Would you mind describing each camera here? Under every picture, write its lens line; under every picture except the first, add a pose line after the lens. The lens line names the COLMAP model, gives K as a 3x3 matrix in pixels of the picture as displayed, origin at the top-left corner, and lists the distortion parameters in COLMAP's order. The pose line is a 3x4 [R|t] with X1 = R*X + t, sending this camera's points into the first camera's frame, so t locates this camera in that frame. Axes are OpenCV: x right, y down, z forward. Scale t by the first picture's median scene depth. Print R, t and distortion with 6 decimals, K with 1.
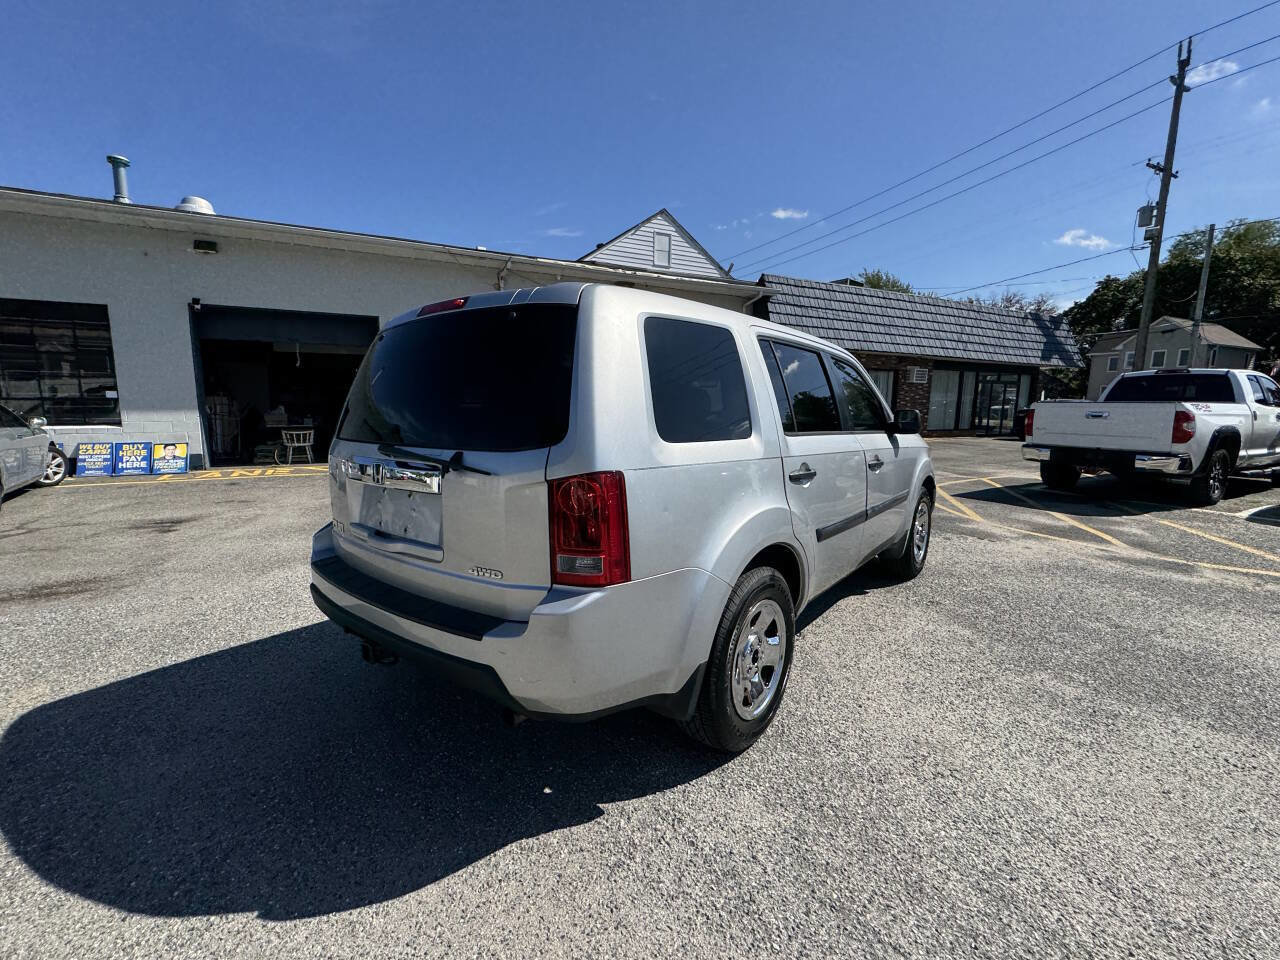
lens RADIAL K [[552.1, 0, 638.5], [0, 552.1, 480.6], [0, 0, 1]] dist [0.000473, -0.001191]
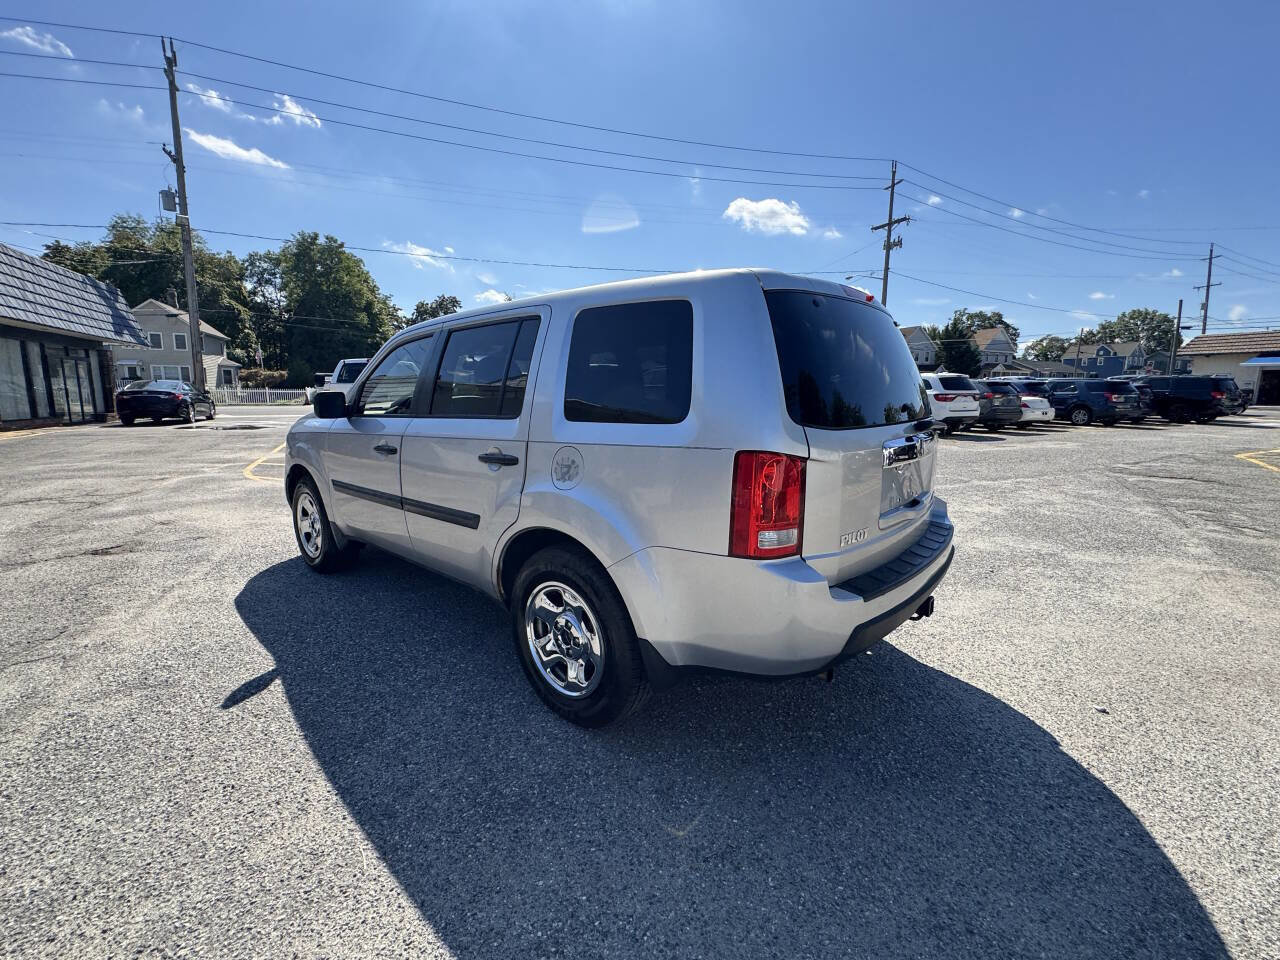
lens RADIAL K [[552.1, 0, 639.7], [0, 552.1, 479.5], [0, 0, 1]] dist [0.000473, -0.001191]
pose [[0.036335, -0.165856, 0.985480, -0.335955], [0.133954, 0.978041, 0.159665, -0.042849], [-0.990321, 0.126207, 0.057754, 0.317346]]
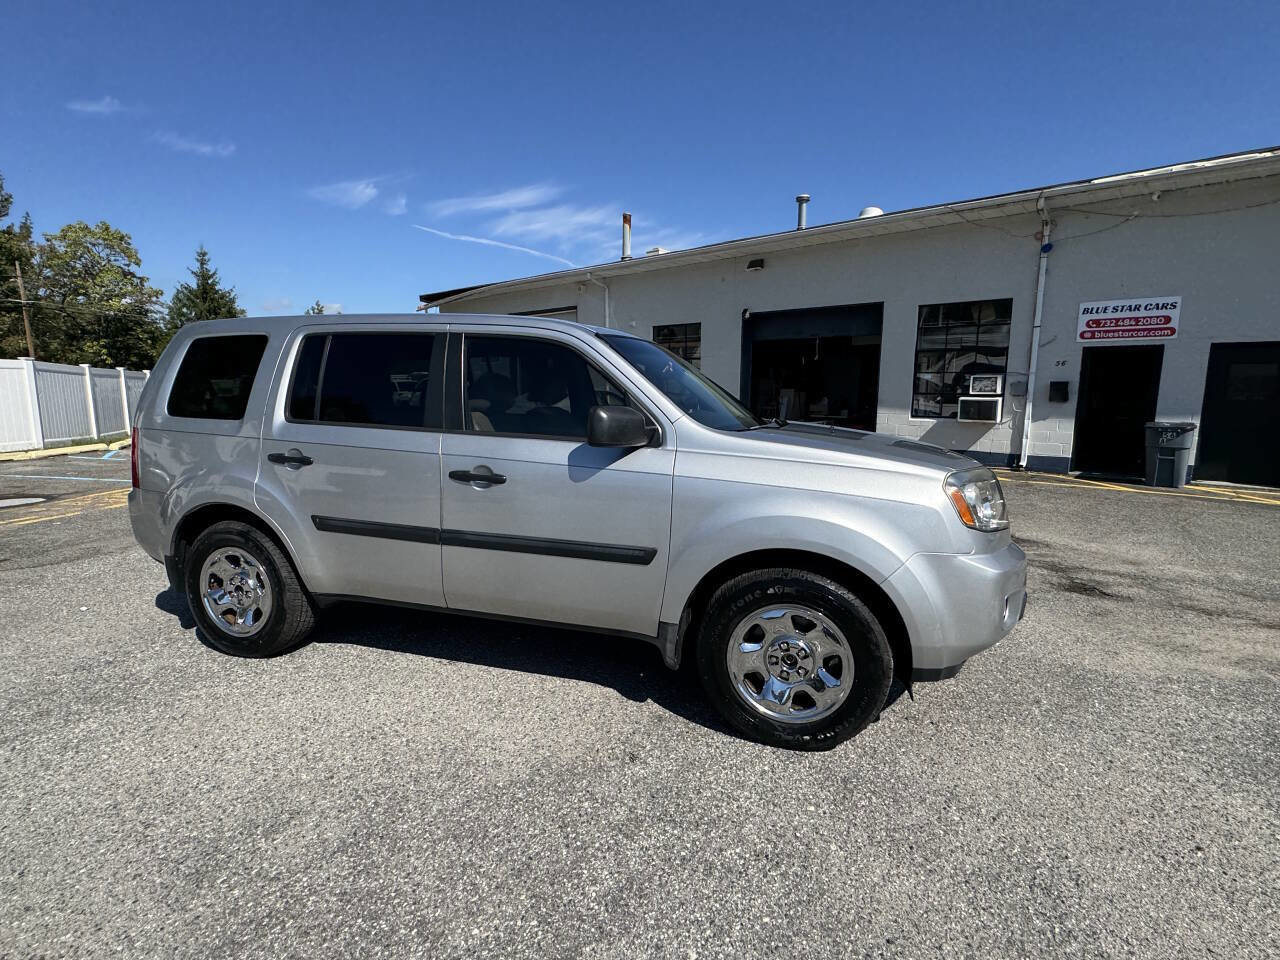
lens RADIAL K [[613.4, 0, 636.5], [0, 613.4, 479.9], [0, 0, 1]] dist [0.000508, -0.000111]
pose [[0.370720, 0.132510, -0.919243, 0.444606], [-0.136261, 0.986819, 0.087299, -0.044447], [0.918695, 0.092894, 0.383889, 0.310964]]
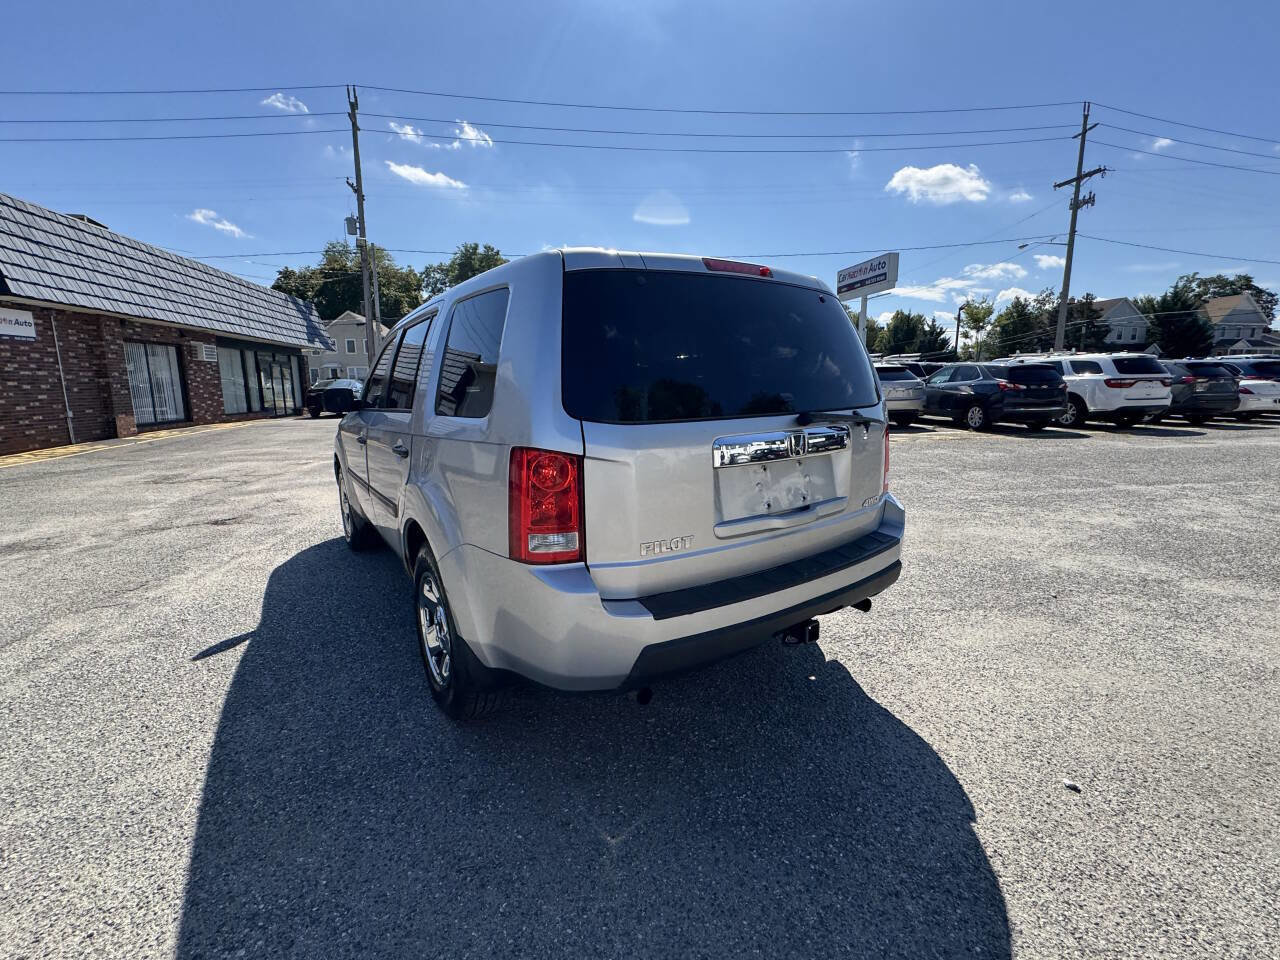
lens RADIAL K [[552.1, 0, 639.7], [0, 552.1, 480.4], [0, 0, 1]] dist [0.000473, -0.001191]
pose [[0.287317, -0.177132, 0.941315, -0.304399], [0.147369, 0.979225, 0.139284, -0.026223], [-0.946431, 0.098702, 0.307452, 0.205012]]
